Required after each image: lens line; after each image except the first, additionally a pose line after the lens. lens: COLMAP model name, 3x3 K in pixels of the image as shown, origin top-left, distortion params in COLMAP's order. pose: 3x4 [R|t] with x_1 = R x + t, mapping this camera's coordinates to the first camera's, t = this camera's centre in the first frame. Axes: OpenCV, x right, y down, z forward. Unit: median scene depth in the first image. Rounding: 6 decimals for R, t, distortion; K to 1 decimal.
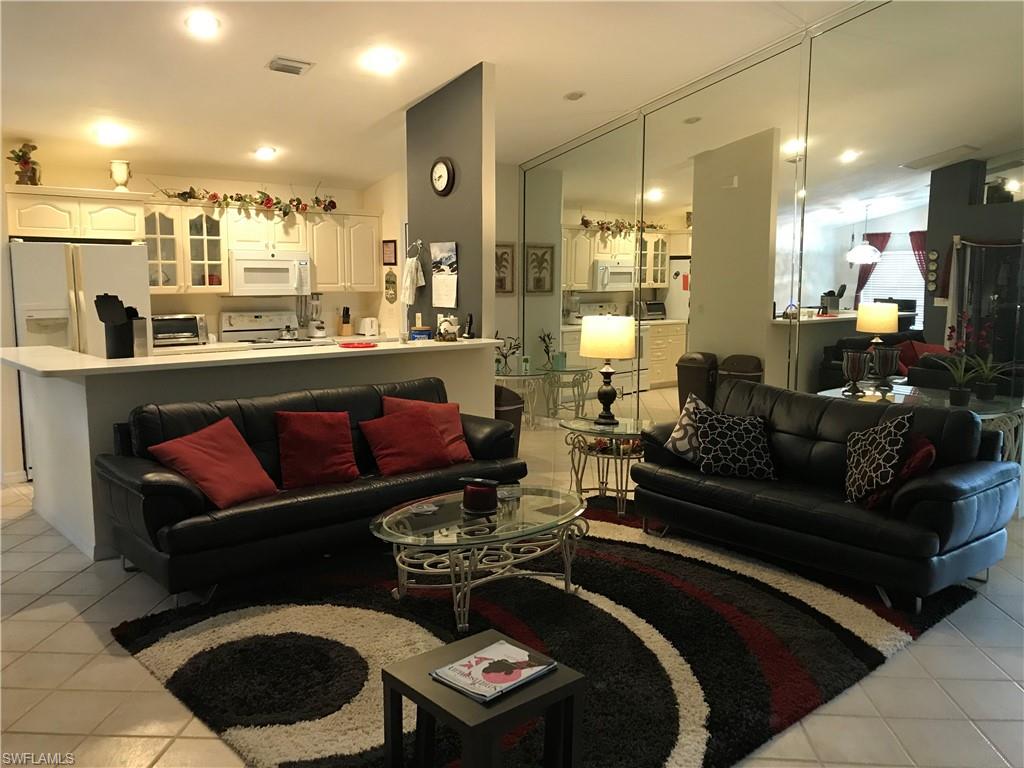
lens RADIAL K [[849.6, 0, 515.7], [0, 849.6, 376.6], [0, 0, 1]] dist [0.053004, -0.079307]
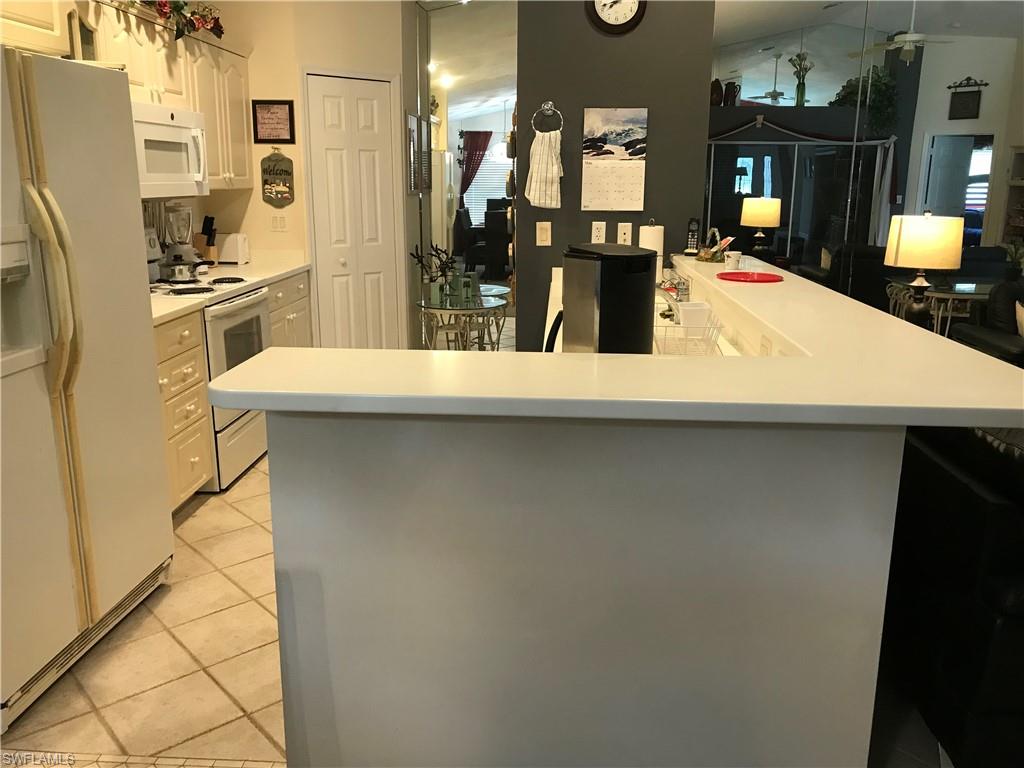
lens RADIAL K [[849.6, 0, 515.7], [0, 849.6, 376.6], [0, 0, 1]] dist [0.053004, -0.079307]
pose [[0.701814, -0.158815, 0.694431, -0.743545], [0.077658, 0.986079, 0.147030, -0.070077], [-0.708114, -0.049259, 0.704378, 0.709584]]
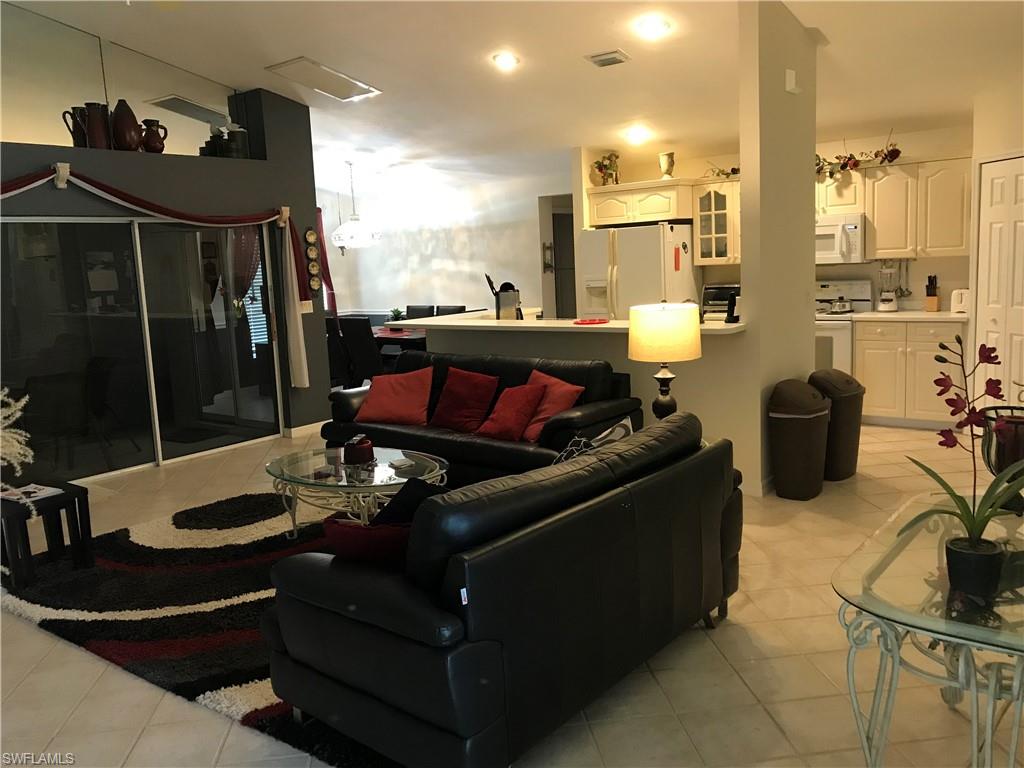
lens RADIAL K [[849.6, 0, 515.7], [0, 849.6, 376.6], [0, 0, 1]] dist [0.053004, -0.079307]
pose [[0.185963, 0.130135, -0.973901, 0.932025], [-0.067574, 0.990537, 0.119455, -0.099701], [0.980230, 0.043596, 0.192997, 0.796384]]
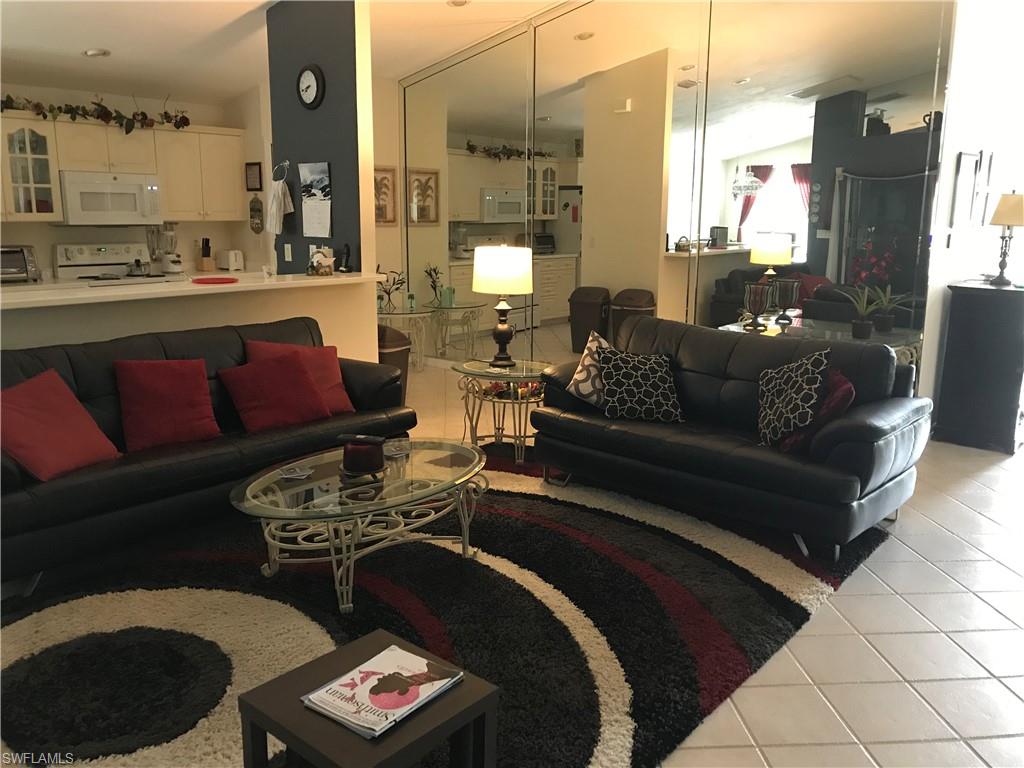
lens RADIAL K [[849.6, 0, 515.7], [0, 849.6, 376.6], [0, 0, 1]] dist [0.053004, -0.079307]
pose [[0.990705, -0.022890, 0.134089, -0.002015], [0.012796, 0.997052, 0.075660, -0.001837], [-0.135425, -0.073241, 0.988077, 0.102455]]
